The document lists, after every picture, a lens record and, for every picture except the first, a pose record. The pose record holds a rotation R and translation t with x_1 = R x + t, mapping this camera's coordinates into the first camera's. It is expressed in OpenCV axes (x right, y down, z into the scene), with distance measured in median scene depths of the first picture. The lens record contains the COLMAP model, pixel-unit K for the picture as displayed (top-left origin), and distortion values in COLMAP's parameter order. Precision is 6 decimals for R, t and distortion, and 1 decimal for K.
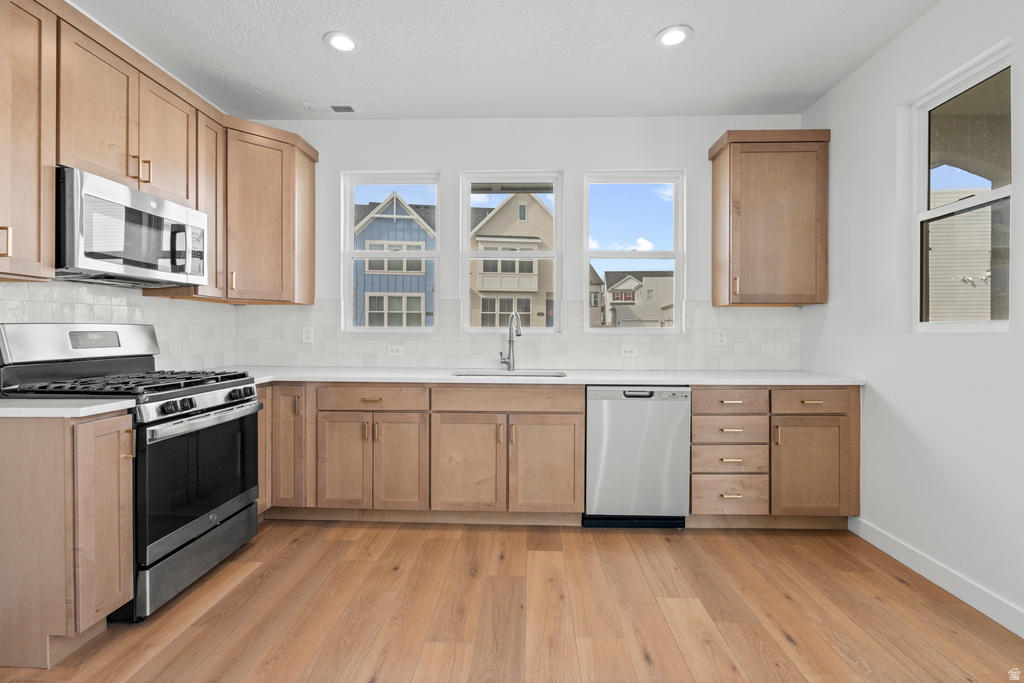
lens RADIAL K [[471.5, 0, 514.0], [0, 471.5, 334.1], [0, 0, 1]] dist [-0.004594, 0.002549]
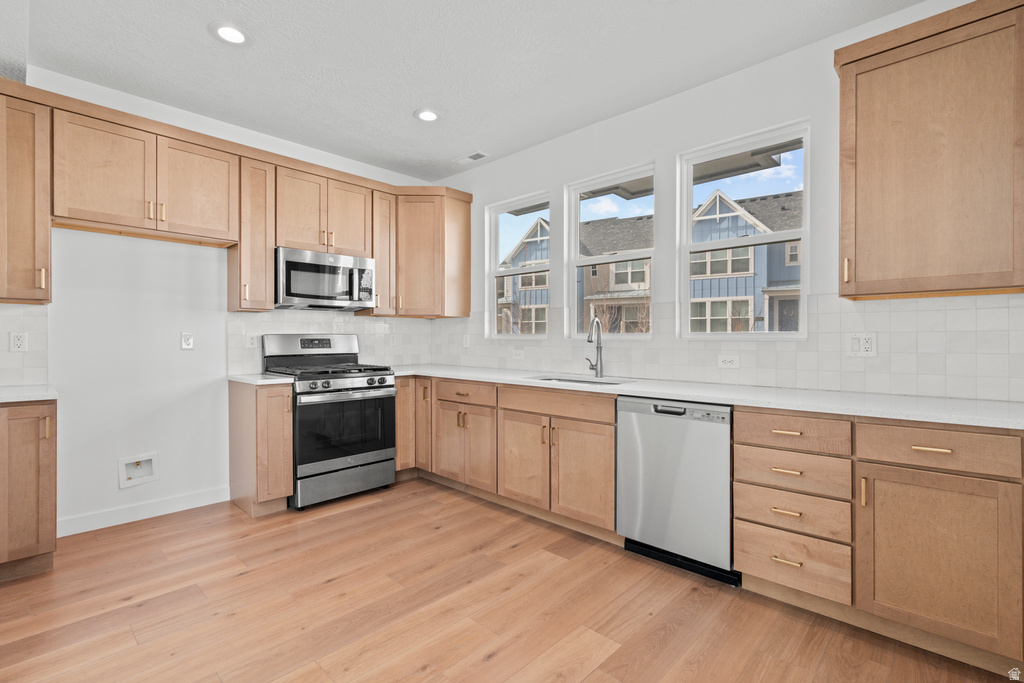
lens RADIAL K [[471.5, 0, 512.2], [0, 471.5, 343.2], [0, 0, 1]] dist [-0.004594, 0.002549]
pose [[0.748830, 0.003497, -0.662753, 0.619925], [-0.000236, 0.999987, 0.005009, 0.001264], [0.662762, -0.003594, 0.748822, 0.167697]]
